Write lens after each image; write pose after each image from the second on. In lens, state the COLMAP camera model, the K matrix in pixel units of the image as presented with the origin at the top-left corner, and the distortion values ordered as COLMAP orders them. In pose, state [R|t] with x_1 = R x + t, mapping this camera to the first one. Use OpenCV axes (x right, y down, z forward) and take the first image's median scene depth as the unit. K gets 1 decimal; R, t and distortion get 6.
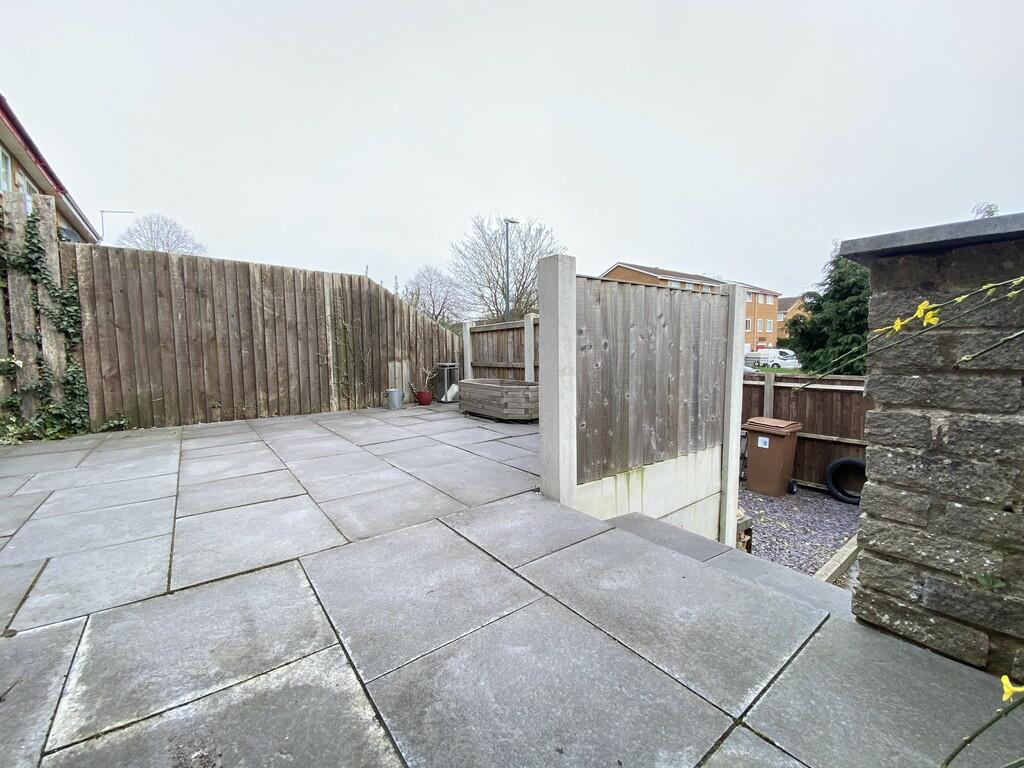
lens RADIAL K [[416.1, 0, 516.9], [0, 416.1, 384.5], [0, 0, 1]] dist [0.002271, -0.011787]
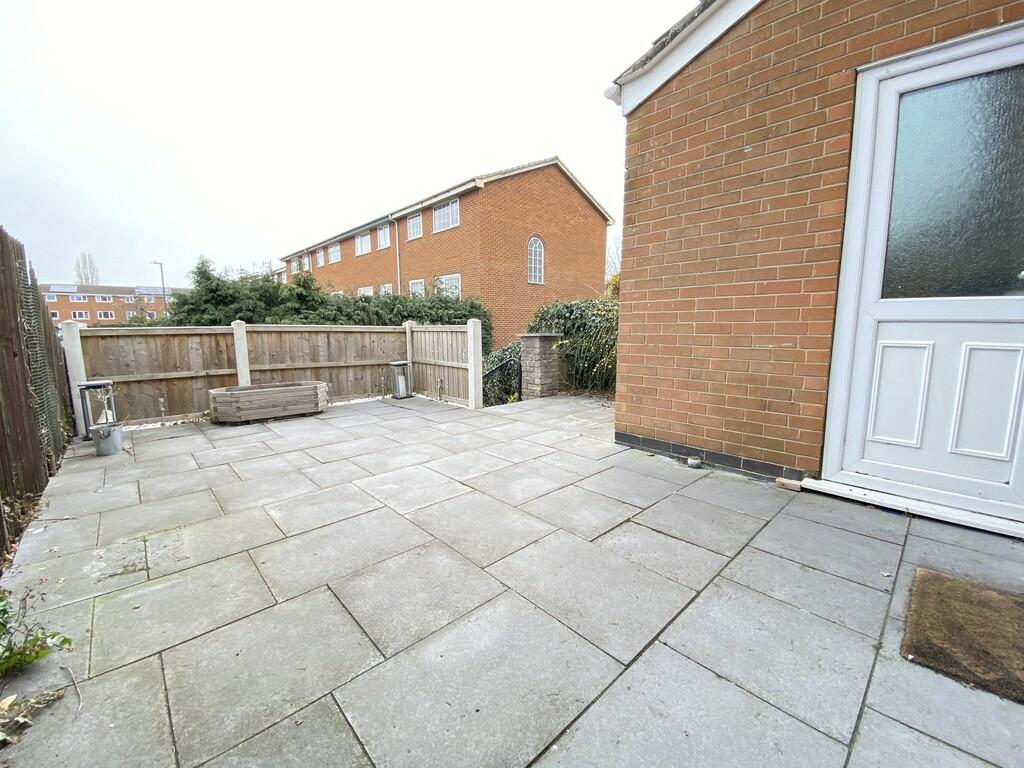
lens RADIAL K [[416.1, 0, 516.9], [0, 416.1, 384.5], [0, 0, 1]] dist [0.002271, -0.011787]
pose [[-0.110579, -0.120612, 0.986522, -2.668101], [0.085451, 0.987780, 0.130343, -0.218616], [-0.990187, 0.098712, -0.098922, 1.028939]]
